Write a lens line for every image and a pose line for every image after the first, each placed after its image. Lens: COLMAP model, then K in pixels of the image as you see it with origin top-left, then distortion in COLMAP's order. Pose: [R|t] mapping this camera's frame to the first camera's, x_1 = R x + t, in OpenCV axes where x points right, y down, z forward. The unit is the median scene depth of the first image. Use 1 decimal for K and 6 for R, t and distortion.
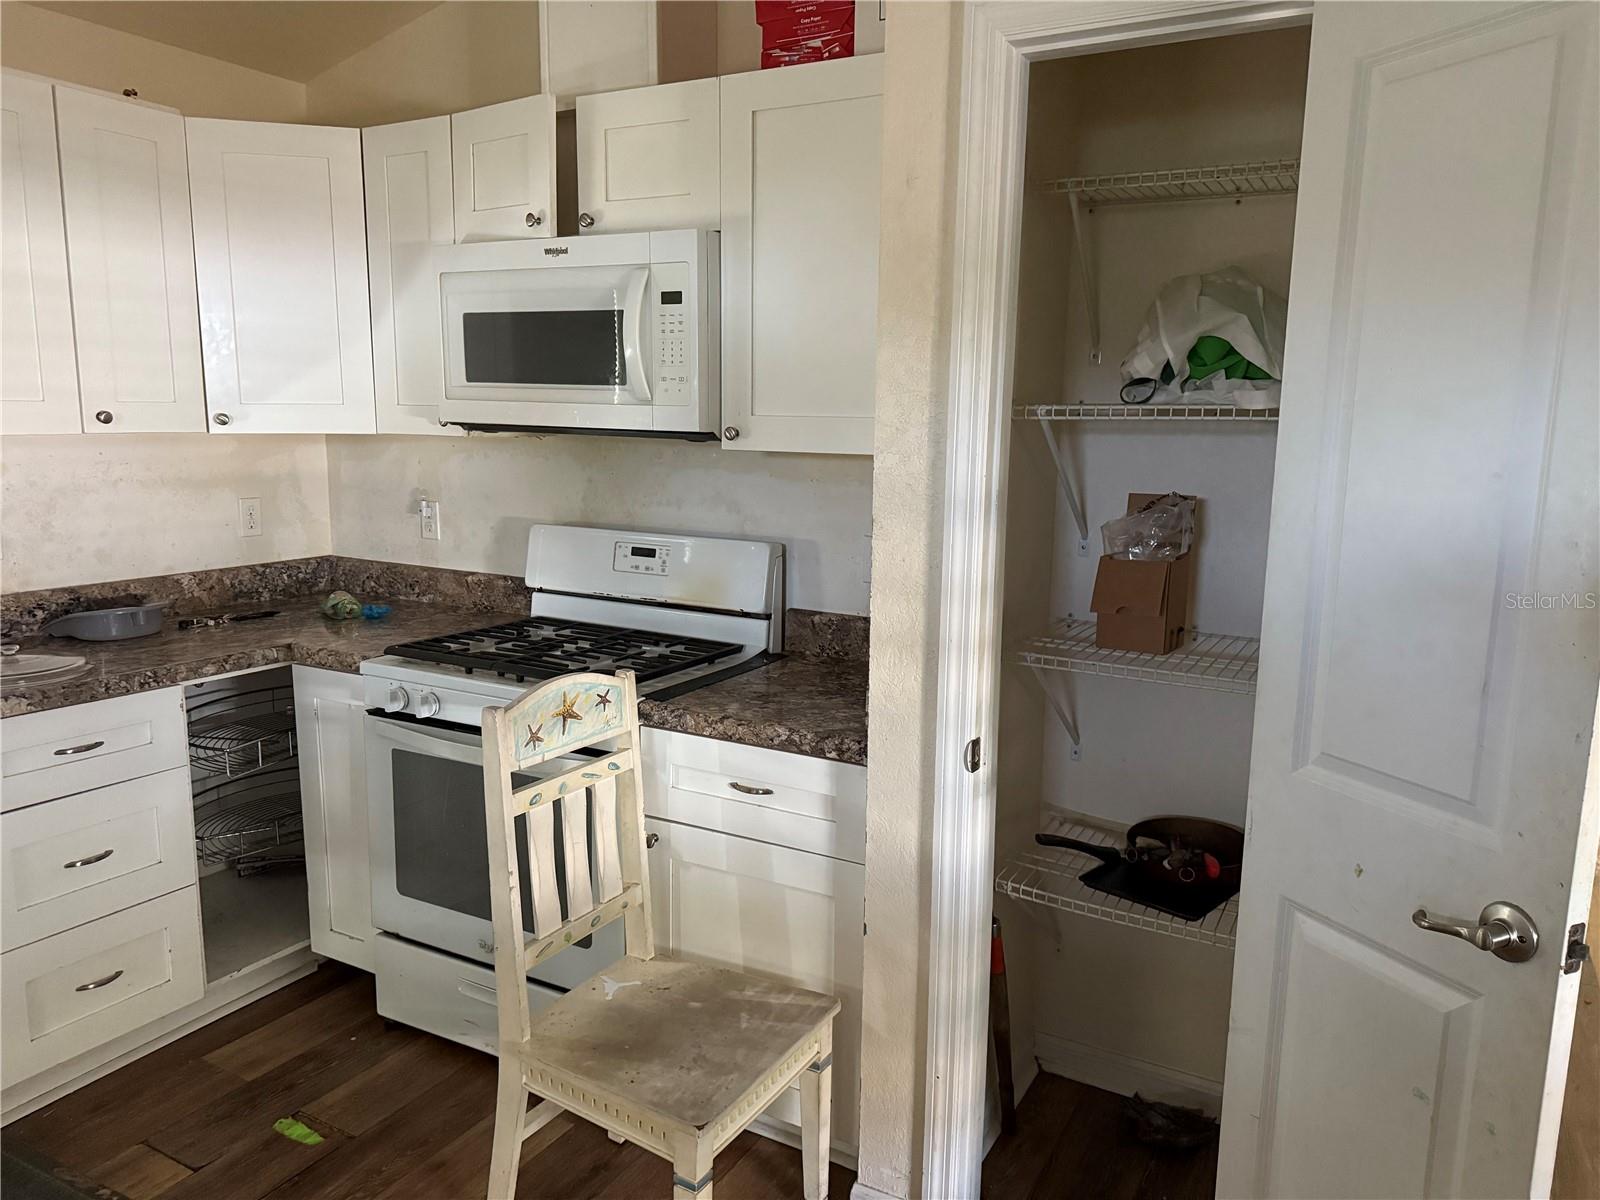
lens RADIAL K [[1112.8, 0, 802.6], [0, 1112.8, 609.1], [0, 0, 1]] dist [0.111302, -0.154539]
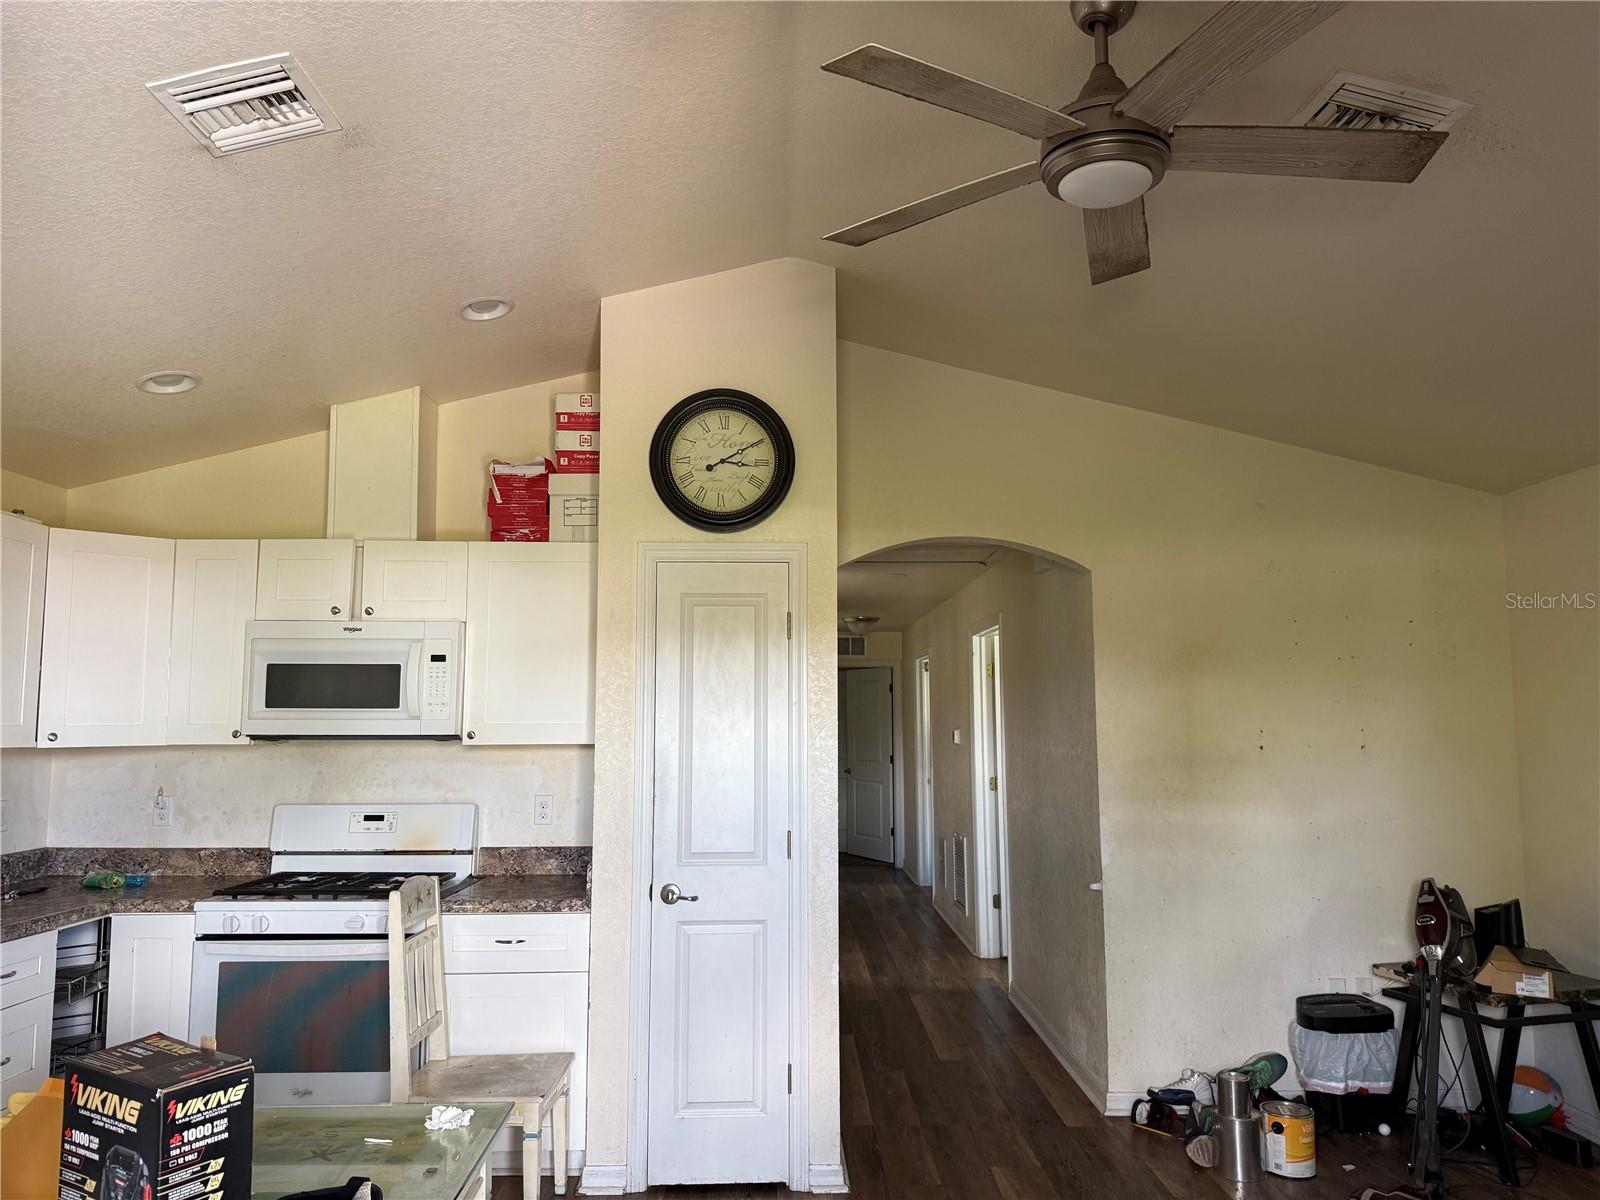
lens RADIAL K [[1112.8, 0, 802.6], [0, 1112.8, 609.1], [0, 0, 1]] dist [0.111302, -0.154539]
pose [[0.865667, 0.034276, 0.499446, -0.448292], [0.100187, 0.965610, -0.239918, 0.107451], [-0.490493, 0.257727, 0.832462, -0.656966]]
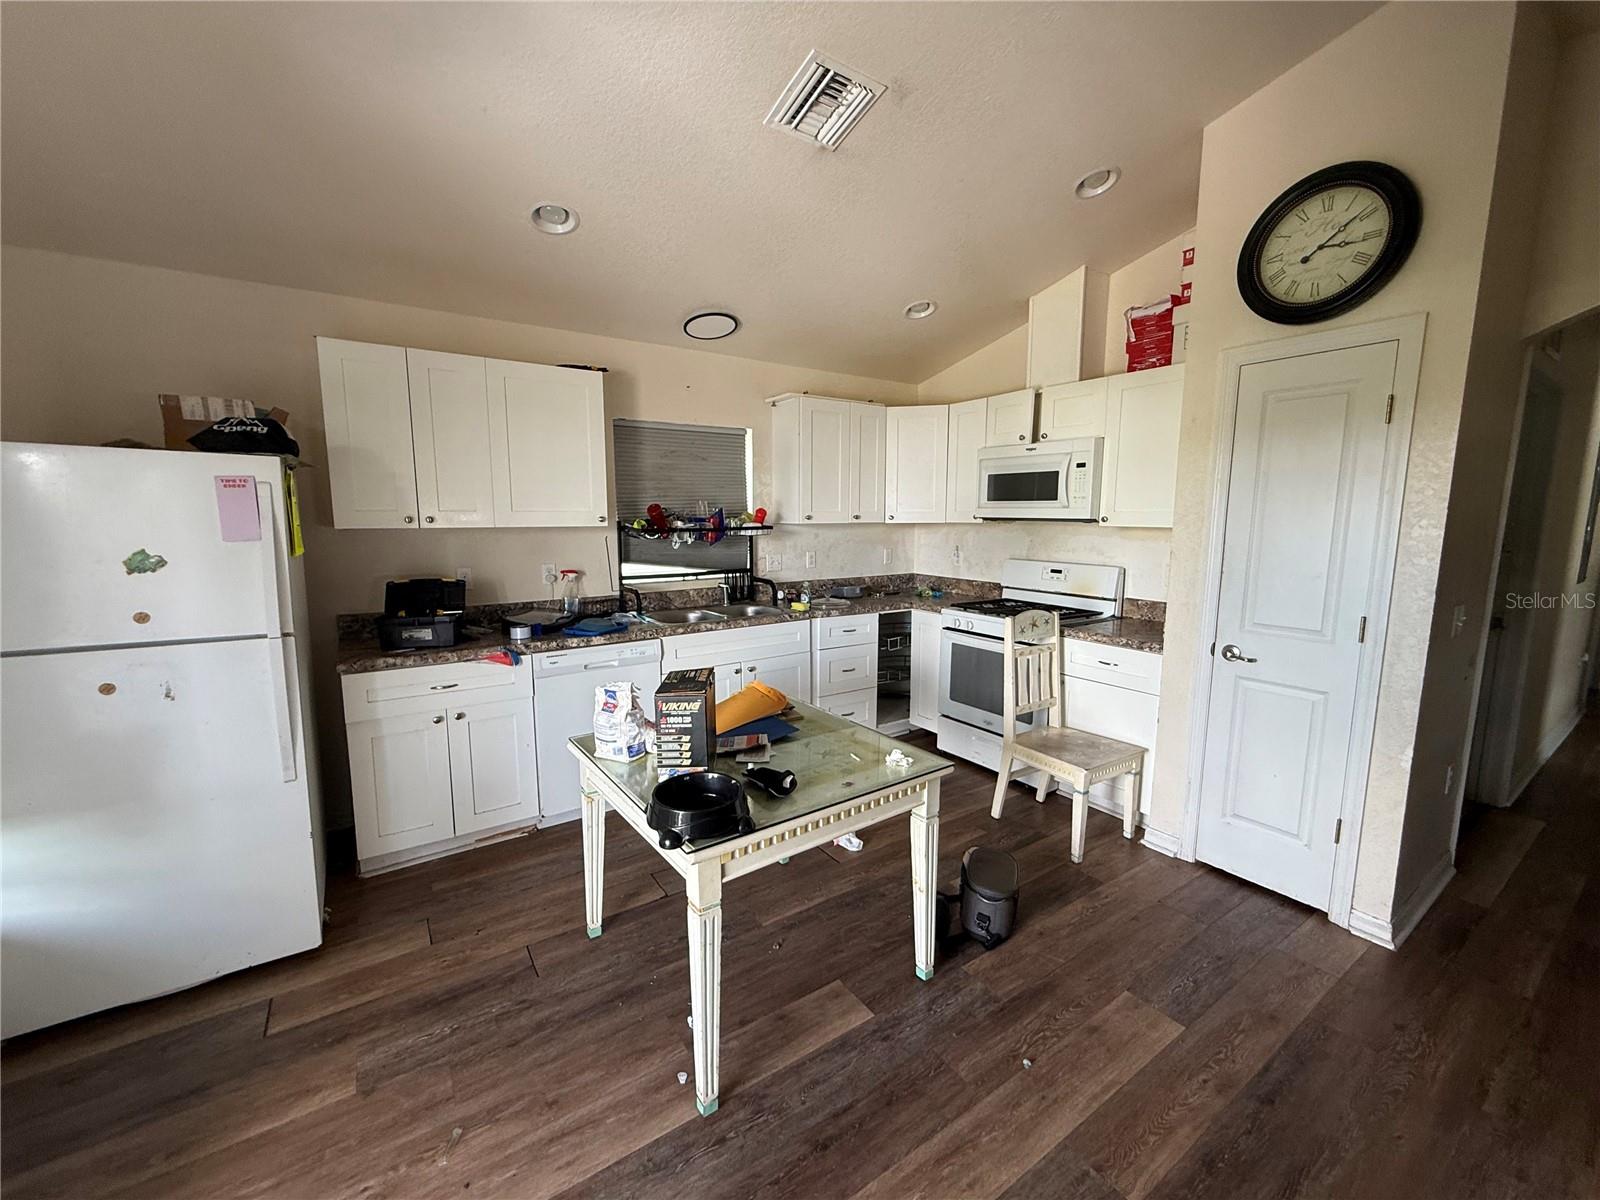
lens RADIAL K [[638.7, 0, 796.8], [0, 638.7, 601.2], [0, 0, 1]] dist [0.000227, 0.000355]
pose [[0.892011, 0.047671, -0.449493, -0.026026], [-0.065556, 0.997553, -0.024298, 0.086221], [0.447235, 0.051141, 0.892953, -0.466704]]
